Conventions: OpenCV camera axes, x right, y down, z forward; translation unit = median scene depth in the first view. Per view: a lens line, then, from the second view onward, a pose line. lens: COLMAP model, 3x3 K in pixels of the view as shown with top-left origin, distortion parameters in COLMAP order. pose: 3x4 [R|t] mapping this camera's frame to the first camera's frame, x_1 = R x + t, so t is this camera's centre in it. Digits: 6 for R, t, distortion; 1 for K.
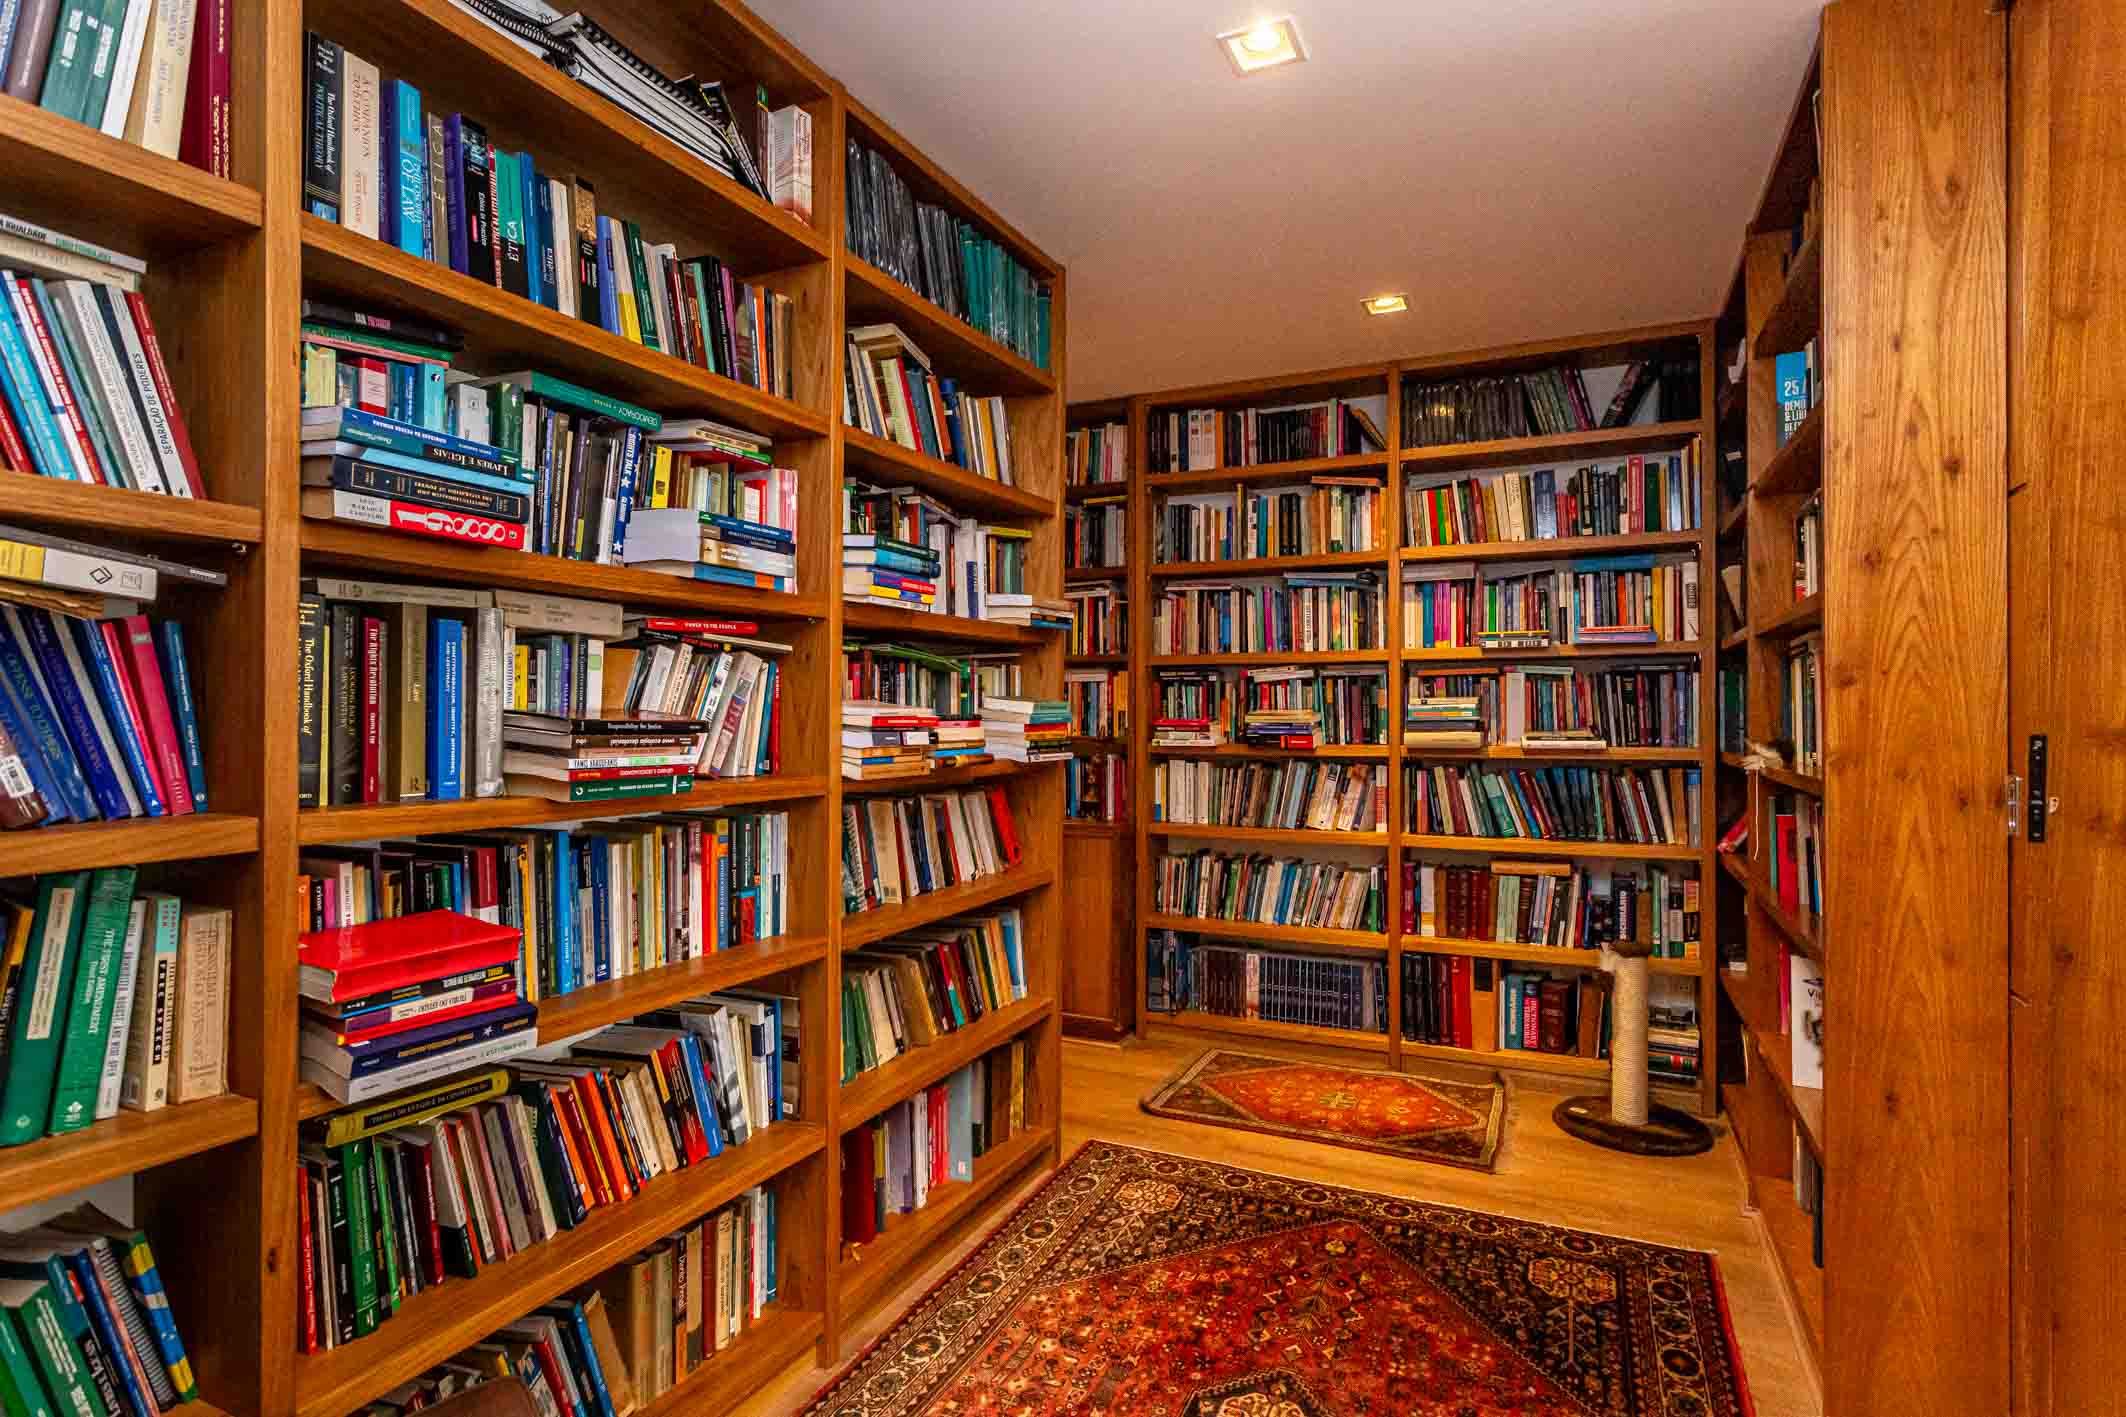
lens RADIAL K [[1083.1, 0, 1068.6], [0, 1083.1, 708.5], [0, 0, 1]] dist [-0.003637, 0.000060]
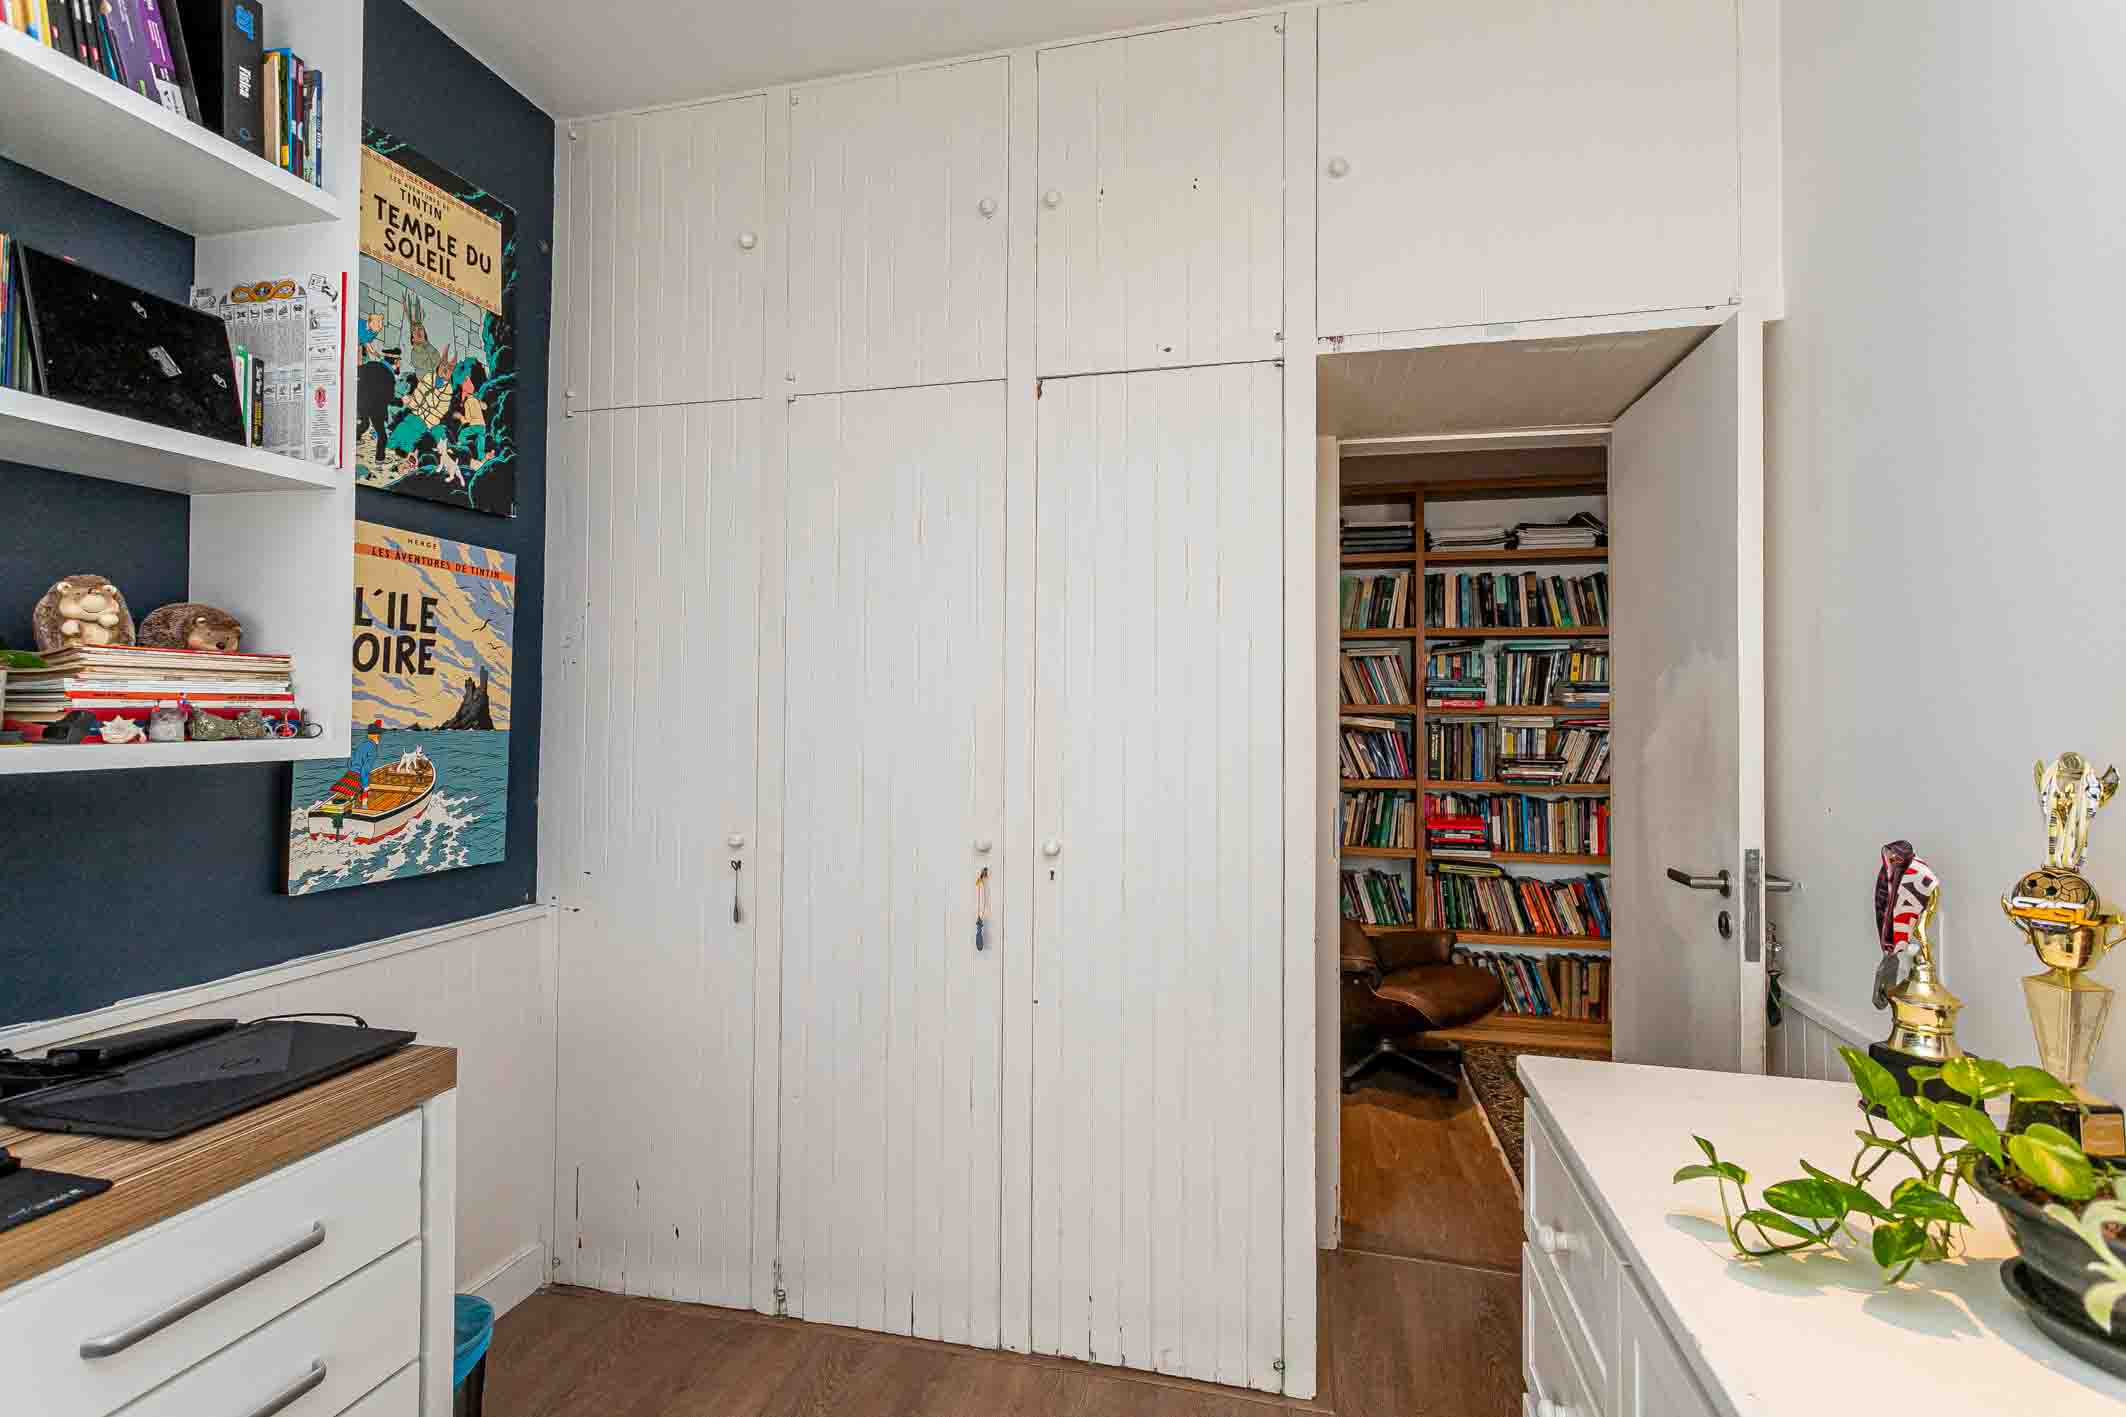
lens RADIAL K [[1009.9, 0, 1065.9], [0, 1009.9, 706.1], [0, 0, 1]] dist [-0.001945, -0.000137]
pose [[0.211362, -0.007105, -0.977382, 2.065916], [0.002571, 0.999974, -0.006714, -0.120961], [0.977404, -0.001094, 0.211375, -0.841869]]
